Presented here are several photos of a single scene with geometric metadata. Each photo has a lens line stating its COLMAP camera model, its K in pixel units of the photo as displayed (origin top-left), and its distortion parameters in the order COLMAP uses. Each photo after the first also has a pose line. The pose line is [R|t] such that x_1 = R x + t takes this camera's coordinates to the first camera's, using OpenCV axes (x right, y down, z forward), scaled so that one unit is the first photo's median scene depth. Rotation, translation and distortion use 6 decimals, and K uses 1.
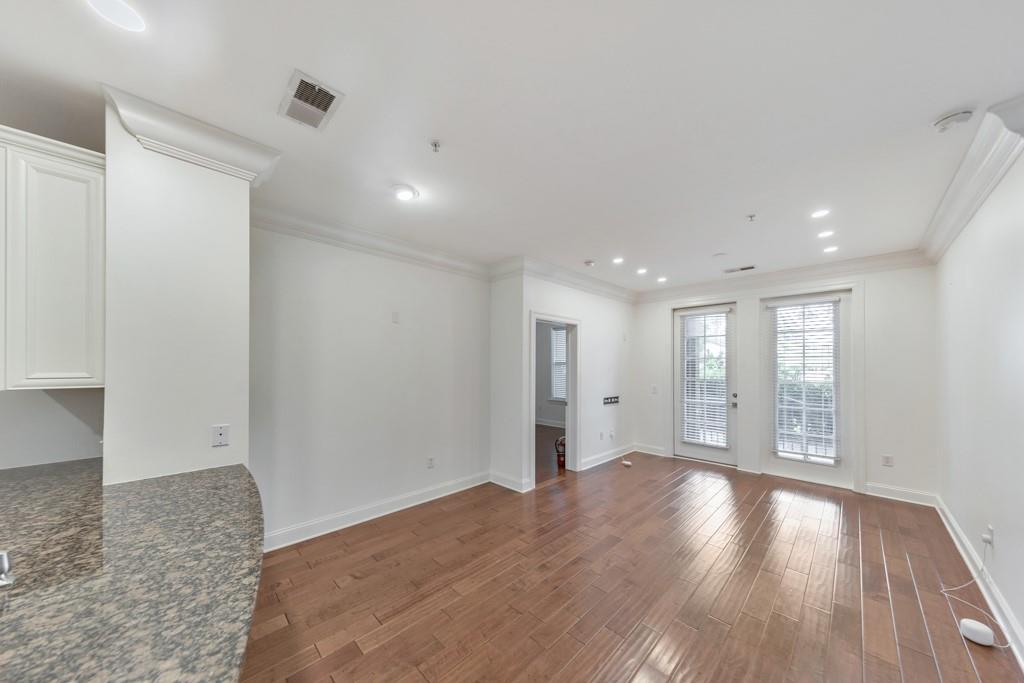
lens RADIAL K [[337.5, 0, 515.5], [0, 337.5, 365.0], [0, 0, 1]] dist [0.000042, -0.000001]
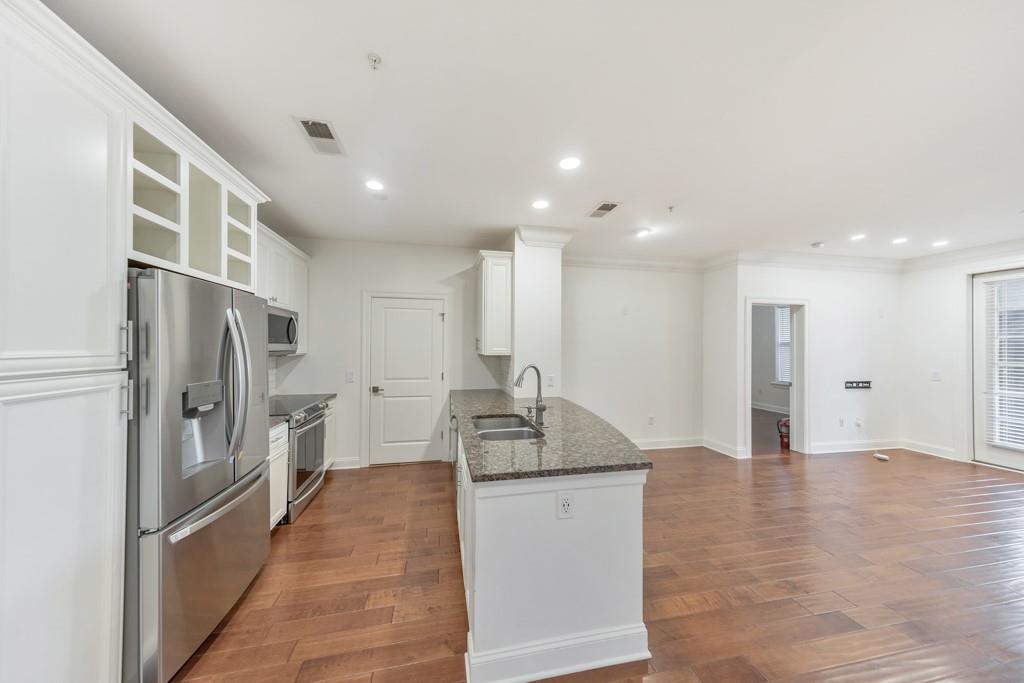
lens RADIAL K [[326.7, 0, 507.2], [0, 326.7, 344.3], [0, 0, 1]] dist [0.000833, 0.000080]
pose [[0.830662, -0.002317, -0.556773, -0.008061], [-0.001214, 0.999981, -0.005973, 0.003469], [0.556776, 0.005637, 0.830643, -0.297677]]
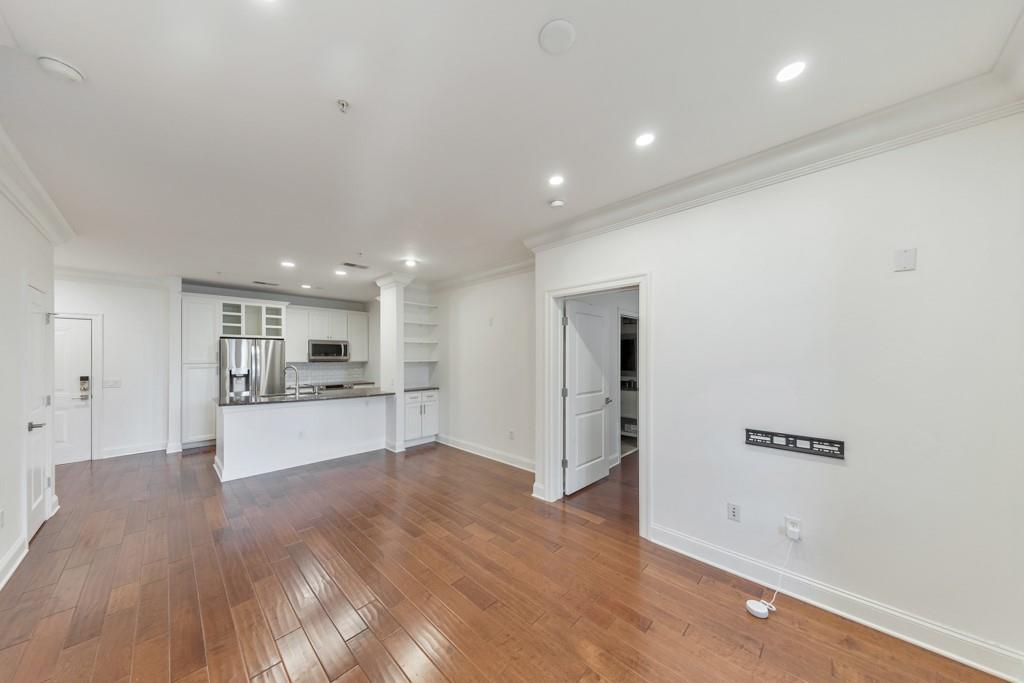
lens RADIAL K [[344.2, 0, 500.7], [0, 344.2, 360.9], [0, 0, 1]] dist [0.011910, 0.000036]
pose [[-0.015360, 0.010485, -0.999827, 0.834048], [0.003893, 0.999938, 0.010427, 0.007056], [0.999874, -0.003732, -0.015400, 0.822515]]
